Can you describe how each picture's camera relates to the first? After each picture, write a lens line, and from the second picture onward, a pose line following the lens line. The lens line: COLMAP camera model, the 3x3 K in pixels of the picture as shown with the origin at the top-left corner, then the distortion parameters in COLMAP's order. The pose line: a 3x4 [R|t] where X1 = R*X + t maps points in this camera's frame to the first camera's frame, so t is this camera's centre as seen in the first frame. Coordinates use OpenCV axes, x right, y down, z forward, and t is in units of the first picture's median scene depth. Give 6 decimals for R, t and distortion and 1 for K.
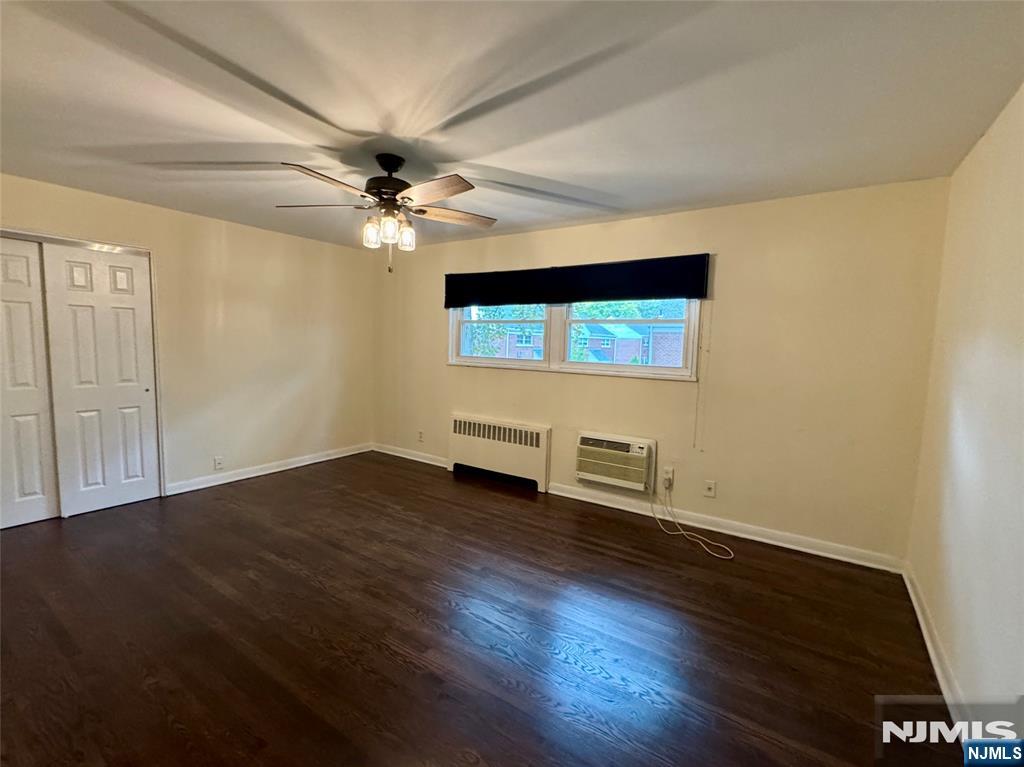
lens RADIAL K [[443.9, 0, 507.2], [0, 443.9, 381.4], [0, 0, 1]] dist [-0.001118, -0.000005]
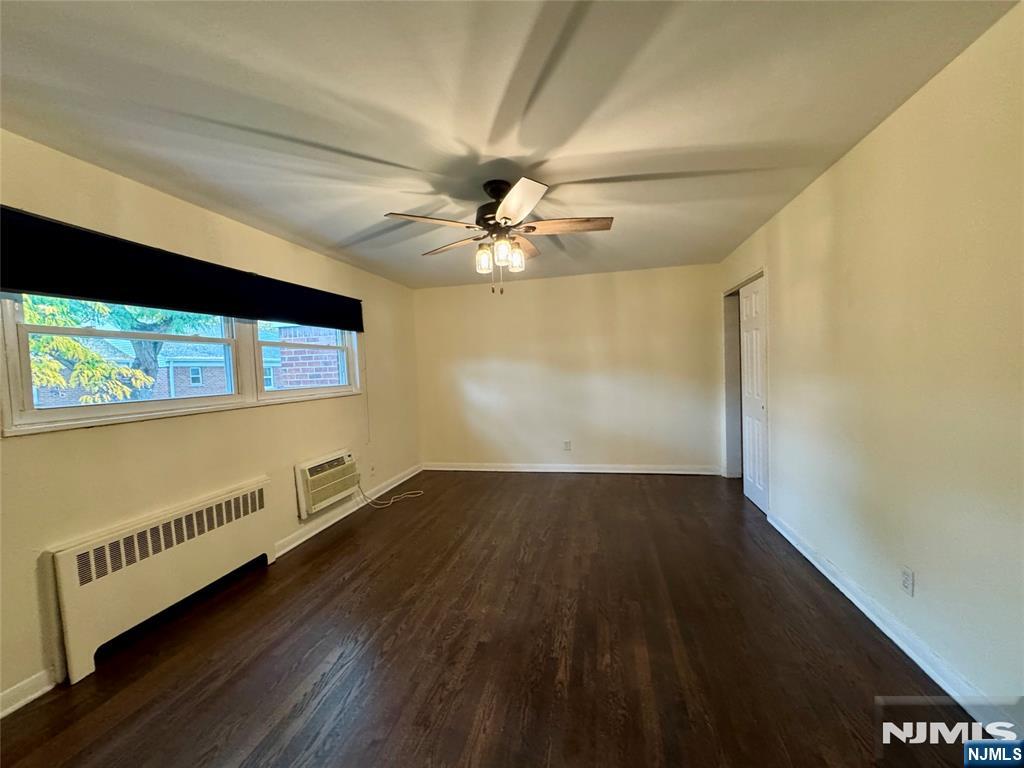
lens RADIAL K [[411.7, 0, 506.9], [0, 411.7, 382.6], [0, 0, 1]] dist [0.001587, 0.000153]
pose [[-0.350561, -0.048059, 0.935306, -0.804362], [0.115109, 0.988899, 0.093957, -0.089142], [-0.929439, 0.140599, -0.341138, 0.923440]]
